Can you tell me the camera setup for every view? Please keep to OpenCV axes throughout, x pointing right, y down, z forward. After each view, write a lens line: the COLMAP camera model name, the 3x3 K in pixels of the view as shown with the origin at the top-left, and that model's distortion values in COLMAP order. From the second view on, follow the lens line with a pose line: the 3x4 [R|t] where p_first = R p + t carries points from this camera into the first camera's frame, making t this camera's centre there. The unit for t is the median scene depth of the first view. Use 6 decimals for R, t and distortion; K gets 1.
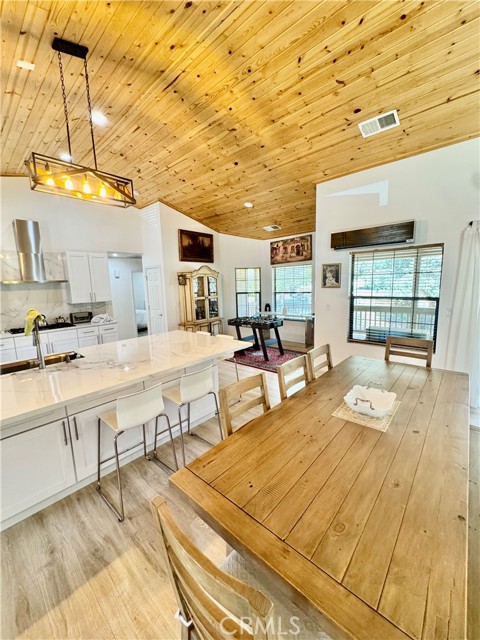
lens RADIAL K [[254.9, 0, 239.7], [0, 254.9, 319.1], [0, 0, 1]] dist [-0.004914, 0.000255]
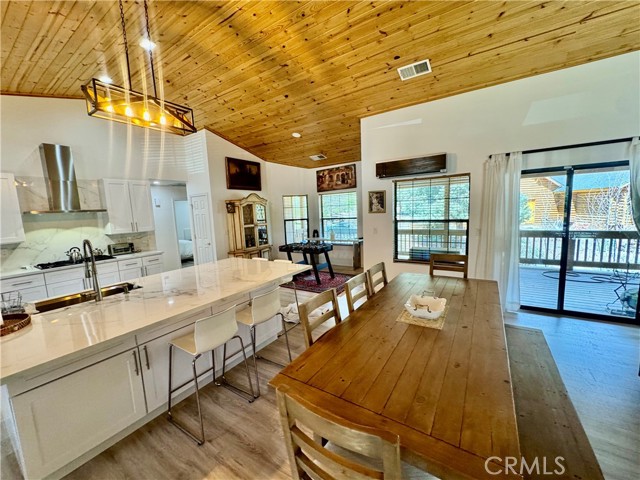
lens RADIAL K [[254.9, 0, 318.8], [0, 254.9, 239.4], [0, 0, 1]] dist [-0.004914, 0.000255]
pose [[0.988618, -0.030615, 0.147298, -0.060183], [0.034884, 0.999040, -0.026485, 0.012131], [-0.146346, 0.031322, 0.988737, -0.041835]]
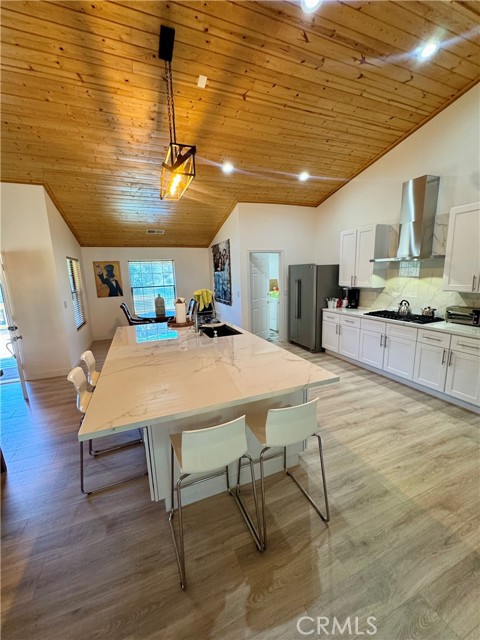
lens RADIAL K [[254.9, 0, 240.6], [0, 254.9, 319.5], [0, 0, 1]] dist [-0.004914, 0.000255]
pose [[-0.430123, 0.206562, -0.878821, 0.203700], [-0.082671, 0.960368, 0.266191, -0.164356], [0.898977, 0.187148, -0.396000, 1.097236]]
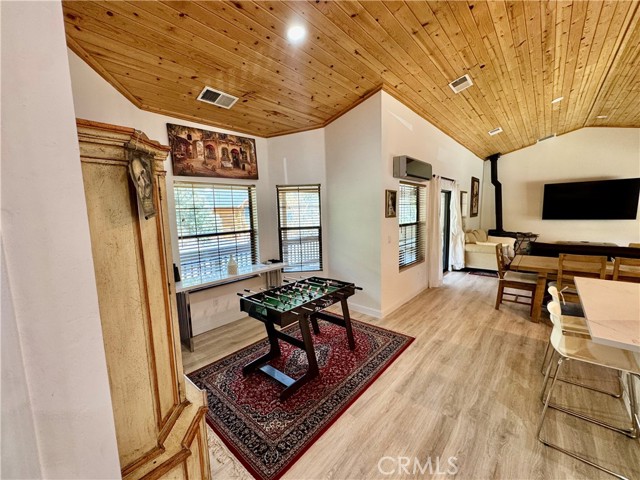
lens RADIAL K [[254.9, 0, 319.3], [0, 254.9, 240.1], [0, 0, 1]] dist [-0.004914, 0.000255]
pose [[-0.006381, -0.083516, 0.996486, -0.616546], [0.166190, 0.982560, 0.083413, -0.187072], [-0.986073, 0.166138, 0.007610, 1.462040]]
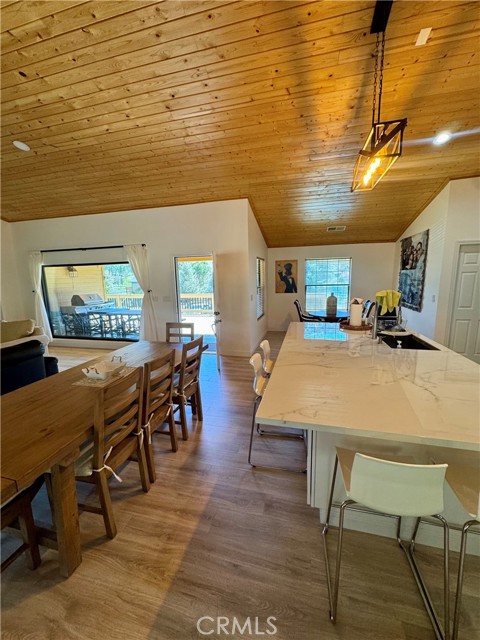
lens RADIAL K [[254.9, 0, 240.7], [0, 254.9, 319.6], [0, 0, 1]] dist [-0.004914, 0.000255]
pose [[-0.883240, 0.129101, -0.450799, 0.201481], [-0.016320, 0.952308, 0.304701, -0.158959], [0.468637, 0.276481, -0.839010, 1.063415]]
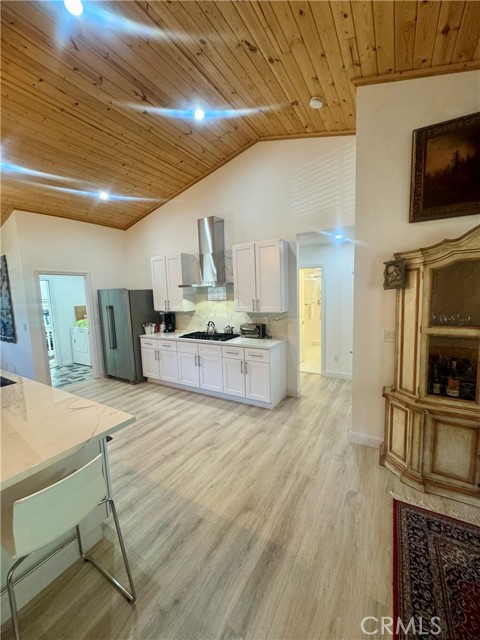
lens RADIAL K [[254.9, 0, 240.6], [0, 254.9, 319.4], [0, 0, 1]] dist [-0.004914, 0.000255]
pose [[0.195467, 0.131208, -0.971894, 0.148125], [-0.109661, 0.987719, 0.111290, -0.172728], [0.974560, 0.084826, 0.207455, 1.163349]]
